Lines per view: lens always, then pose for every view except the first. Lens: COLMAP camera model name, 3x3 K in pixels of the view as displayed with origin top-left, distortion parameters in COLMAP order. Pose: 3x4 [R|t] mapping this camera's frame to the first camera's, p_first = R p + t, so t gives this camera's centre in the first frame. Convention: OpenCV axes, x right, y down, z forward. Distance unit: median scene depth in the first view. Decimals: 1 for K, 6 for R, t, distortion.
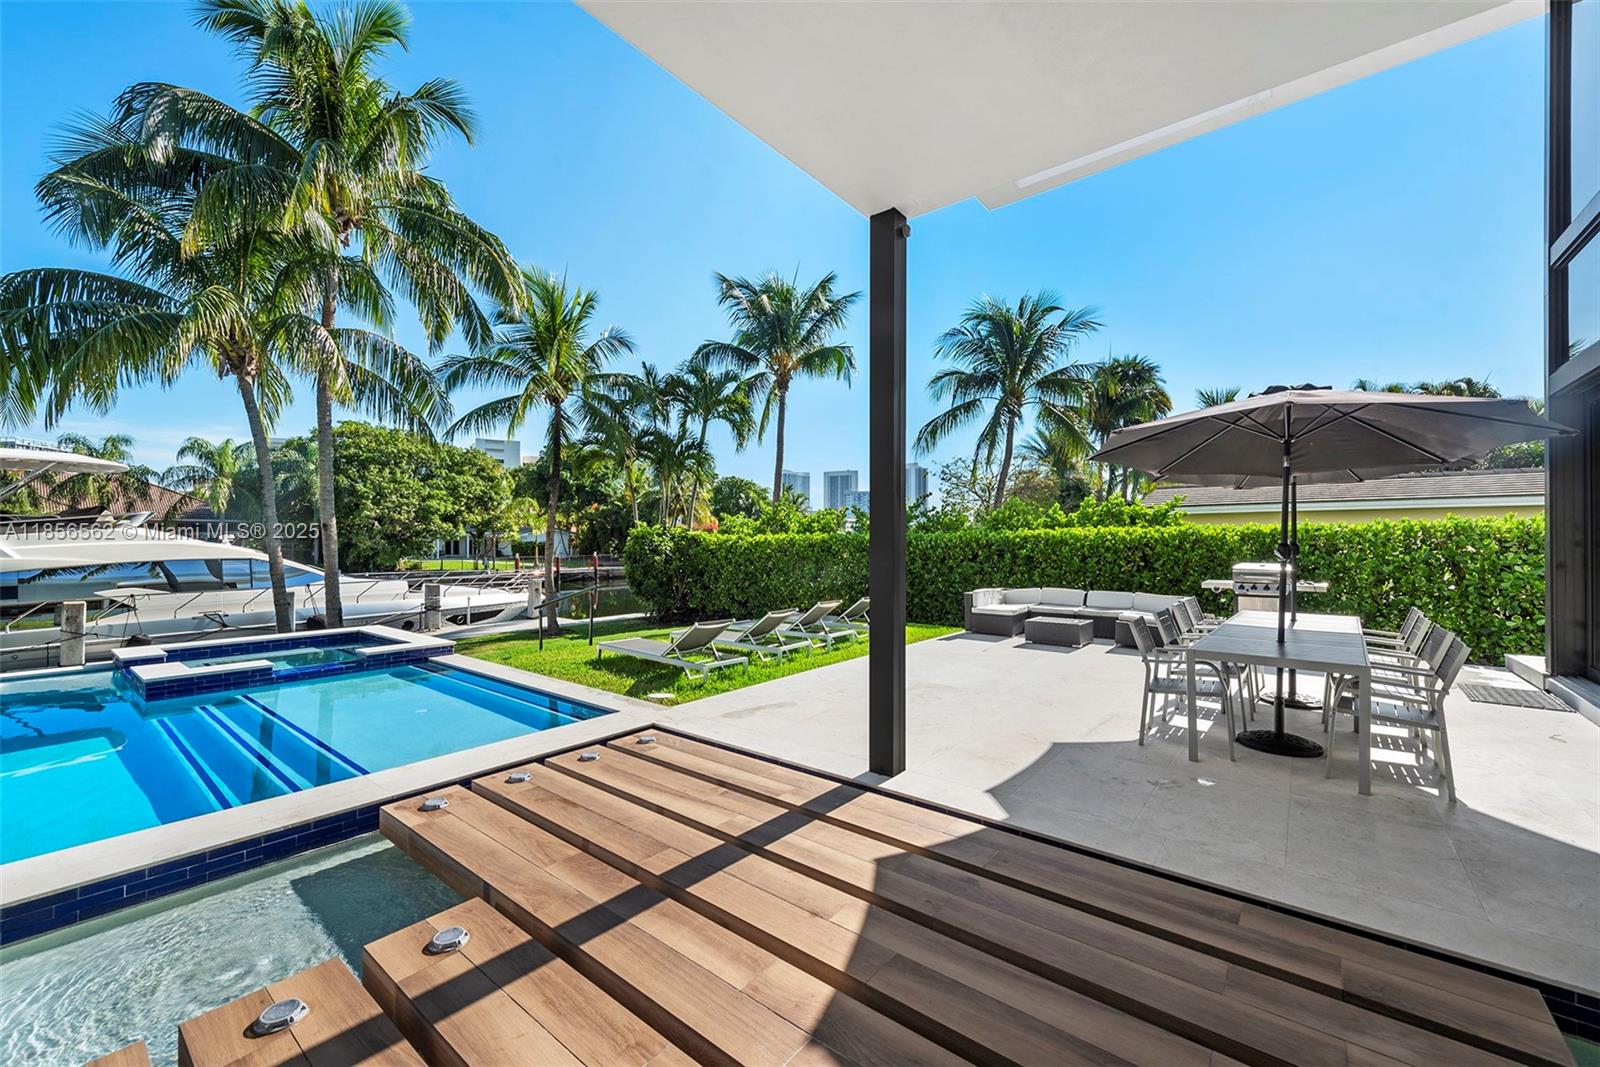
lens RADIAL K [[629.4, 0, 798.4], [0, 629.4, 539.0], [0, 0, 1]] dist [0.001188, -0.000154]
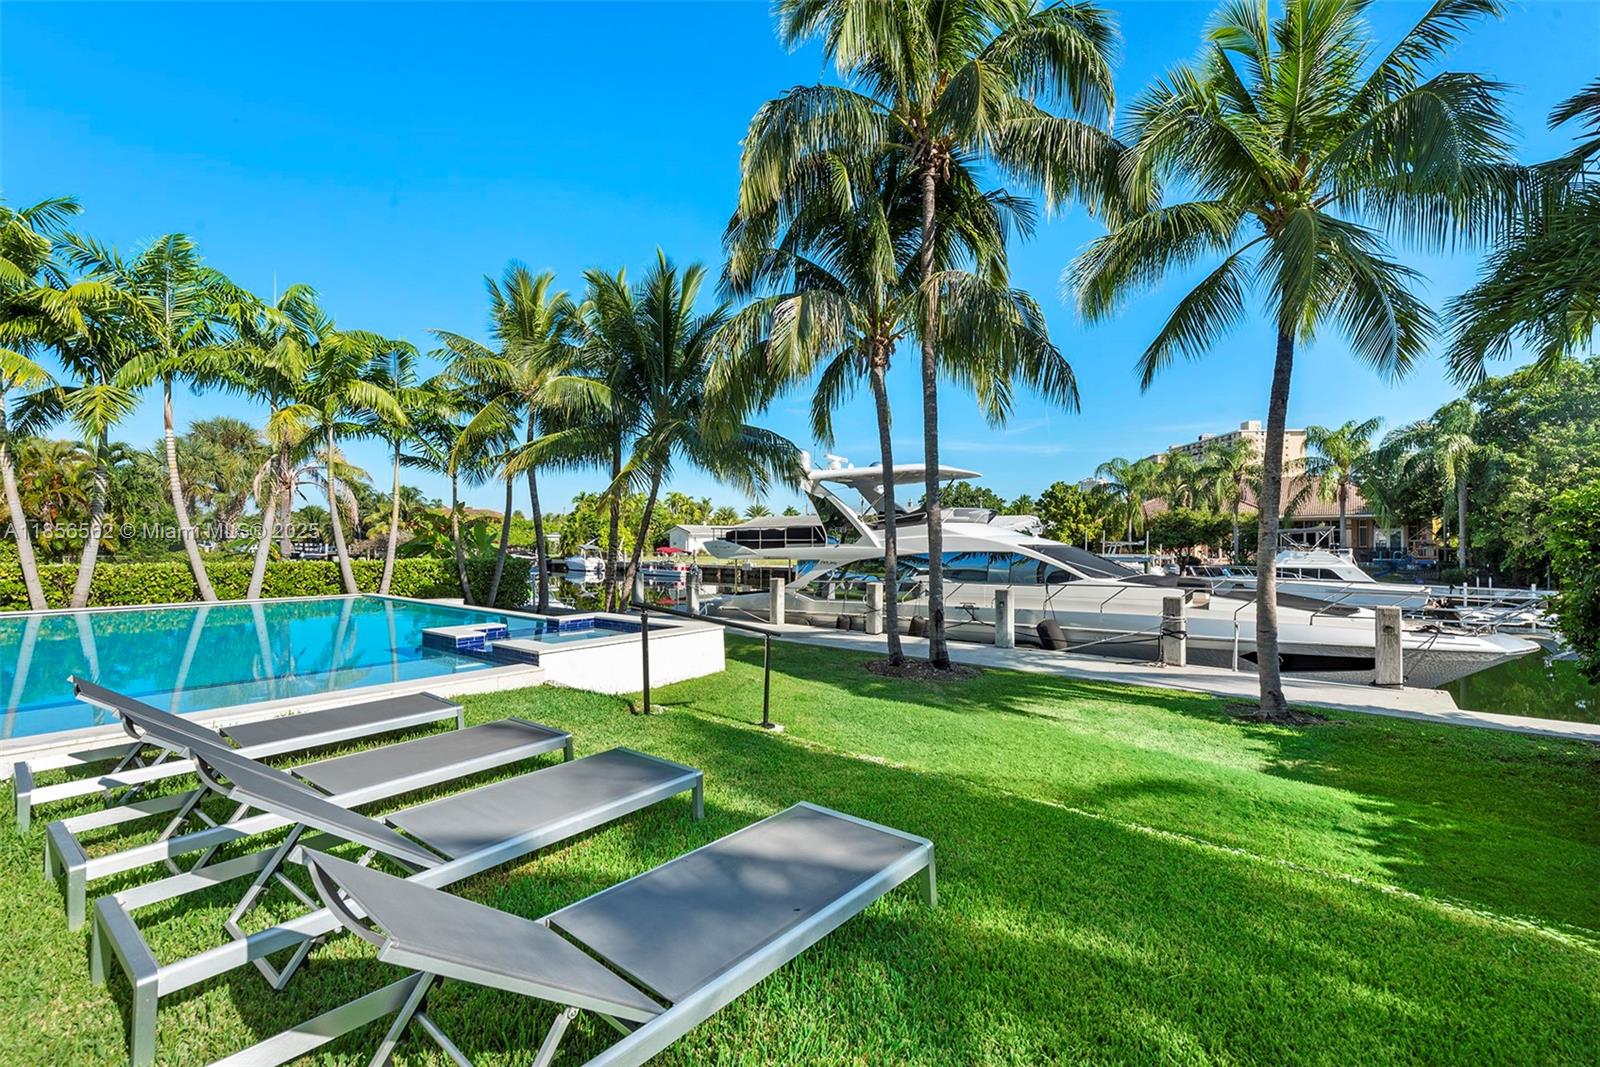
lens RADIAL K [[679.7, 0, 800.0], [0, 679.7, 533.5], [0, 0, 1]] dist [0.002500, 0.000140]
pose [[-0.019988, -0.012516, -0.999722, 0.190945], [0.005035, 0.999908, -0.012619, 0.018186], [0.999788, -0.005286, -0.019923, 0.896090]]
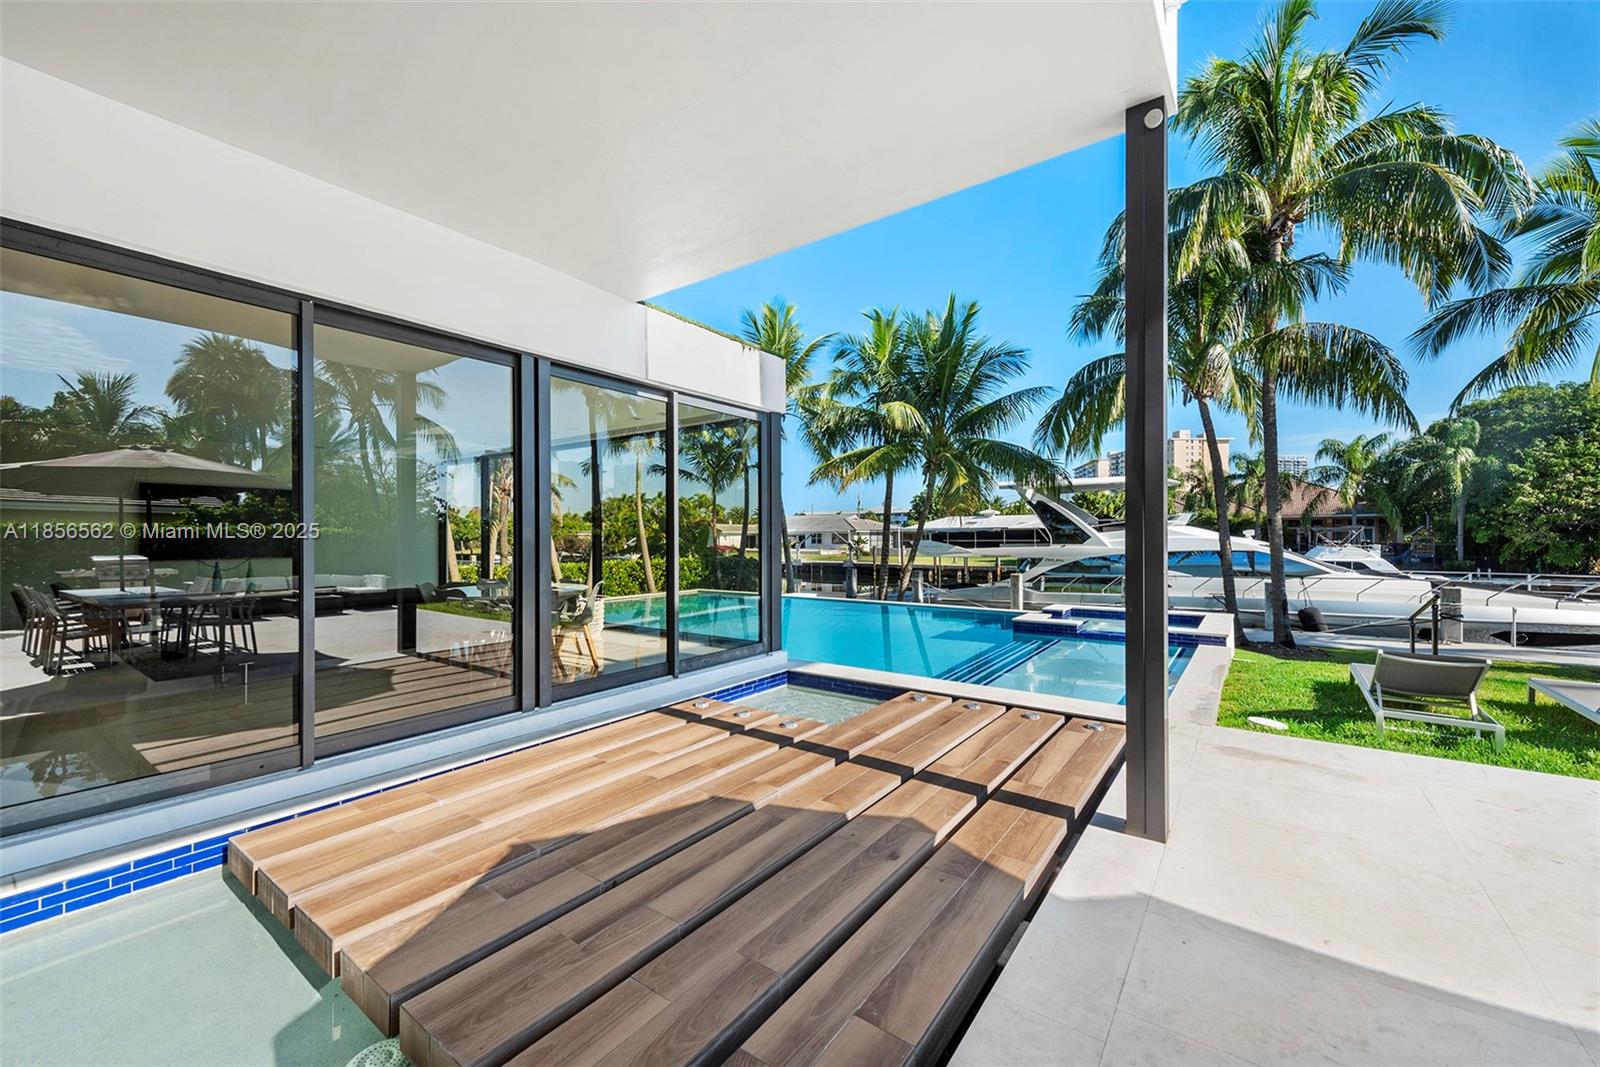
lens RADIAL K [[629.4, 0, 798.4], [0, 629.4, 539.0], [0, 0, 1]] dist [0.001188, -0.000154]
pose [[0.039797, 0.001521, -0.999207, 0.280320], [0.008261, 0.999964, 0.001851, 0.000616], [0.999174, -0.008328, 0.039783, 0.169348]]
